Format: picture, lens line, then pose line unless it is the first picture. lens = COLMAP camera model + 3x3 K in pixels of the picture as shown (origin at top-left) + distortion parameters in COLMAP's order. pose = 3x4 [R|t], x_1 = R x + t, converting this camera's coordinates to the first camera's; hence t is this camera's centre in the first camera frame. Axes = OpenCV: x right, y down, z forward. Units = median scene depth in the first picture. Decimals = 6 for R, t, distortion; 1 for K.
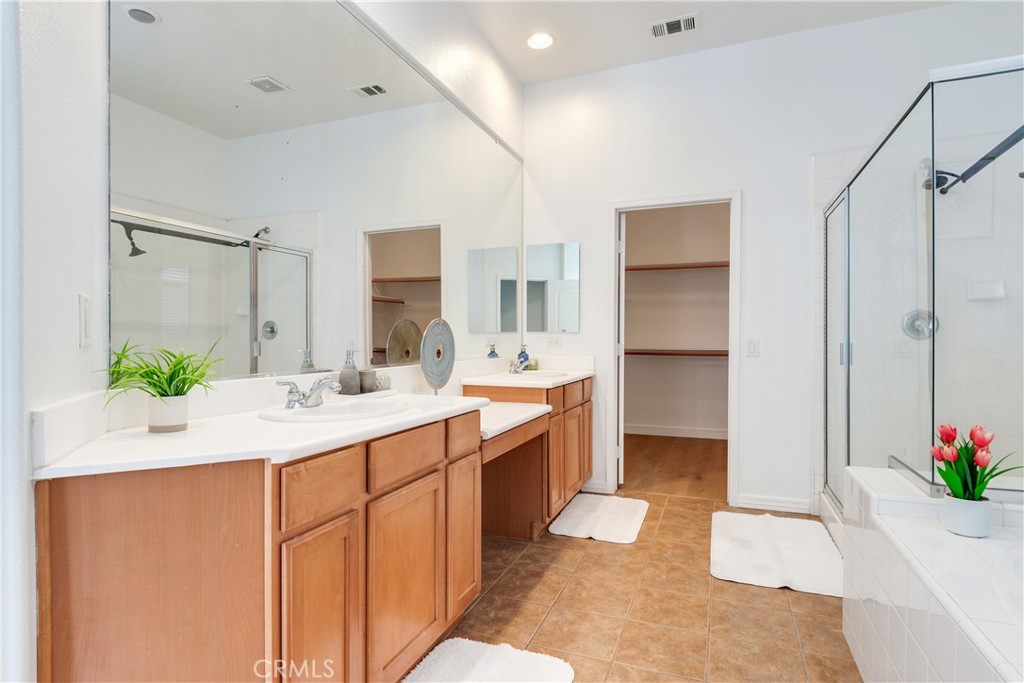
lens RADIAL K [[556.3, 0, 512.0], [0, 556.3, 341.5], [0, 0, 1]] dist [0.001444, -0.000763]
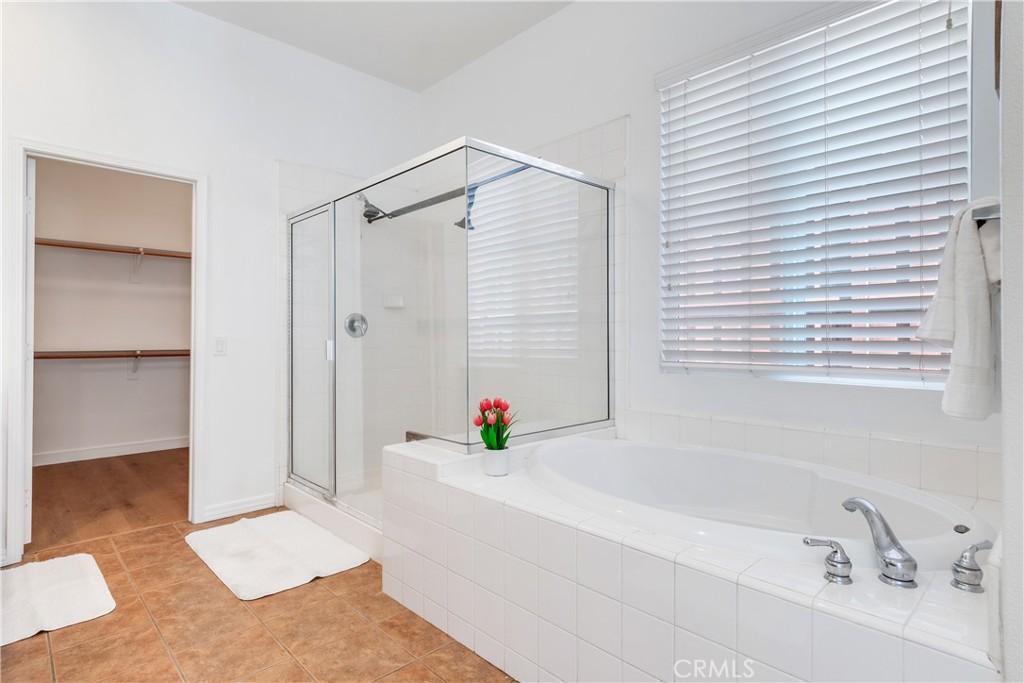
lens RADIAL K [[536.1, 0, 511.3], [0, 536.1, 335.3], [0, 0, 1]] dist [0.028094, 0.000536]
pose [[0.436012, 0.007532, 0.899910, -0.213670], [0.002227, 0.999953, -0.009448, 0.002920], [-0.899938, 0.006123, 0.435974, 0.198757]]
